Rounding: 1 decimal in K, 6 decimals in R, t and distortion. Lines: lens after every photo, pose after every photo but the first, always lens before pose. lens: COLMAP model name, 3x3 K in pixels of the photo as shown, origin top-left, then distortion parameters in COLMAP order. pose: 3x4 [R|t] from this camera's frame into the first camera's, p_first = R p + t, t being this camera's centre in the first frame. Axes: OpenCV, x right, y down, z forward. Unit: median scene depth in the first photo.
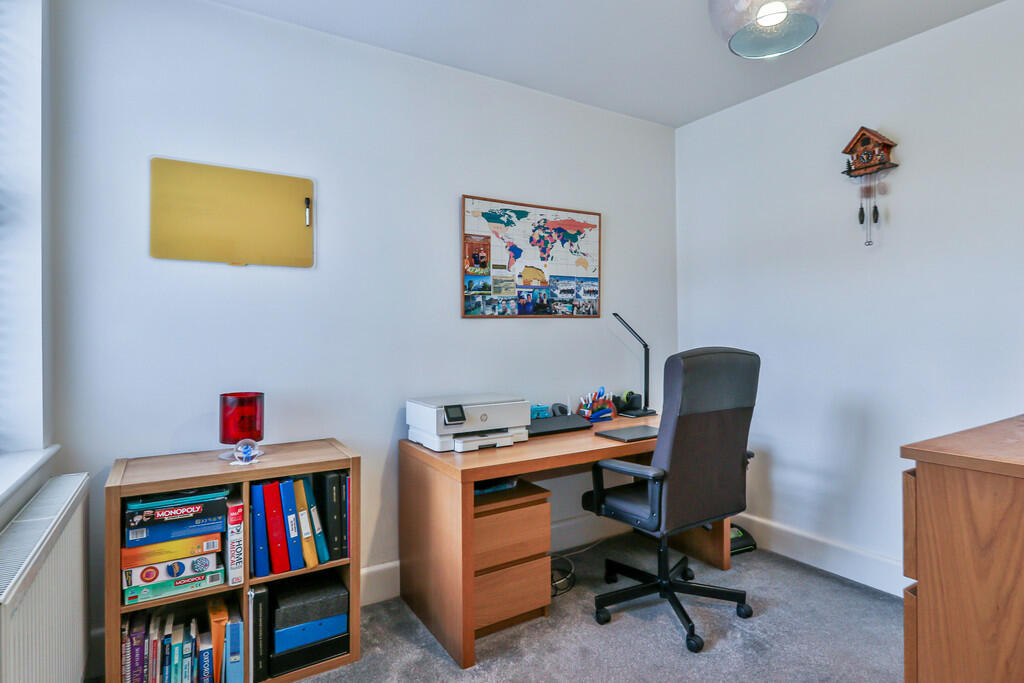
lens RADIAL K [[548.9, 0, 512.6], [0, 548.9, 337.9], [0, 0, 1]] dist [-0.022784, 0.001377]
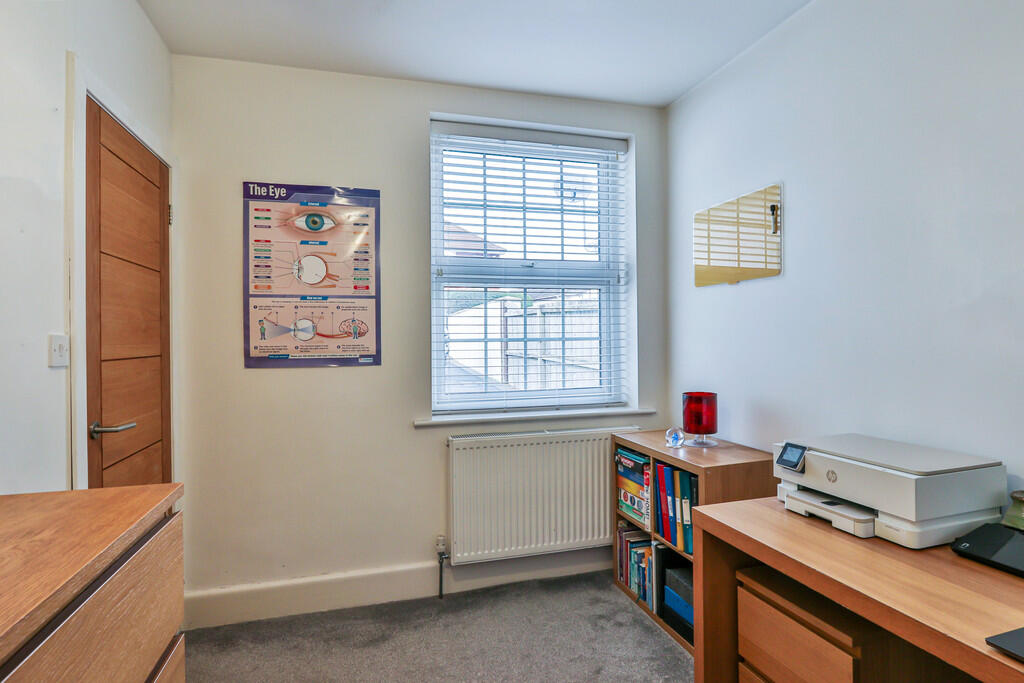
lens RADIAL K [[548.9, 0, 513.5], [0, 548.9, 338.9], [0, 0, 1]] dist [-0.022784, 0.001377]
pose [[-0.280713, 0.009305, -0.959747, 0.878798], [0.002975, 0.999957, 0.008824, -0.033854], [0.959787, -0.000378, -0.280728, 1.057810]]
